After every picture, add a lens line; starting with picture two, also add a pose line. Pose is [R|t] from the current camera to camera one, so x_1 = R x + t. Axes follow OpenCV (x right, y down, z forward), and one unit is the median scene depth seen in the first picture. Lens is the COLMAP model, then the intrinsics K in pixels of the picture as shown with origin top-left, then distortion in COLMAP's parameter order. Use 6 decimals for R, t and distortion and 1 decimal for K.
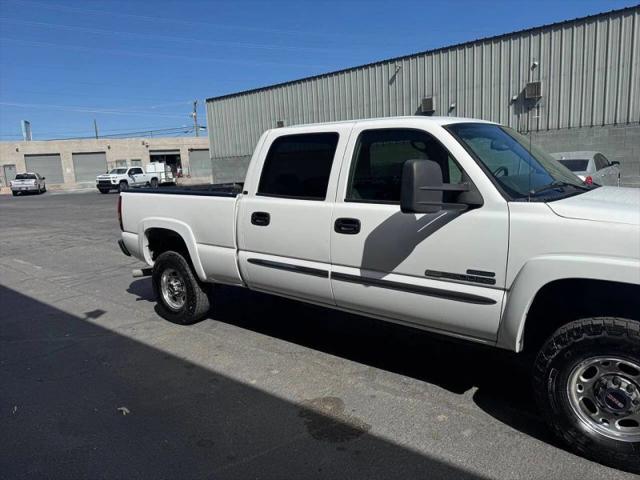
lens RADIAL K [[450.5, 0, 317.1], [0, 450.5, 235.1], [0, 0, 1]] dist [0.054525, -0.063240]
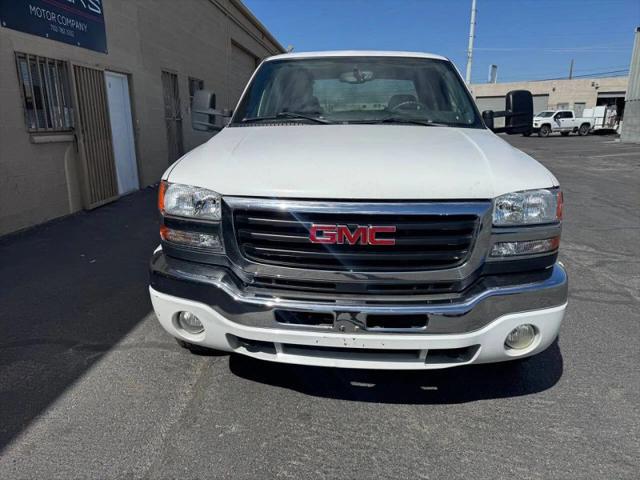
lens RADIAL K [[450.5, 0, 315.7], [0, 450.5, 236.7], [0, 0, 1]] dist [0.054525, -0.063240]
pose [[0.573111, 0.247519, -0.781203, 0.868868], [-0.151430, 0.968864, 0.195884, -0.032375], [0.805365, 0.006034, 0.592748, 0.254892]]
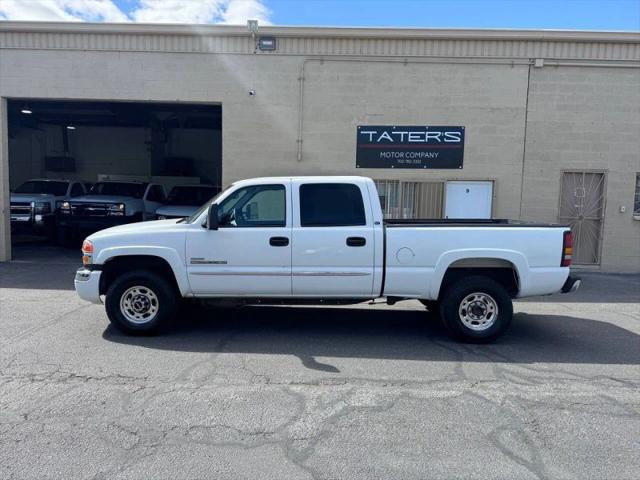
lens RADIAL K [[450.5, 0, 315.0], [0, 450.5, 241.3], [0, 0, 1]] dist [0.054525, -0.063240]
pose [[-0.784006, 0.079268, -0.615671, 0.922054], [-0.078838, 0.971067, 0.225419, -0.327348], [0.615726, 0.225268, -0.755073, 1.878575]]
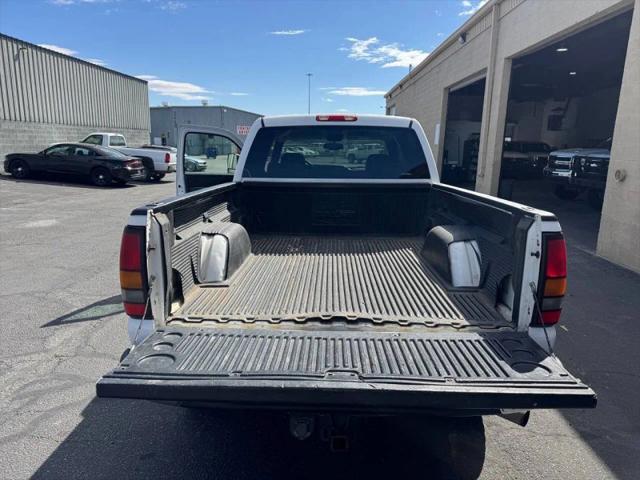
lens RADIAL K [[450.5, 0, 321.9], [0, 450.5, 242.5], [0, 0, 1]] dist [0.054525, -0.063240]
pose [[-0.618882, -0.126670, 0.775203, -0.668309], [0.132024, 0.956096, 0.261630, -0.218624], [-0.774309, 0.264263, -0.574987, 1.520567]]
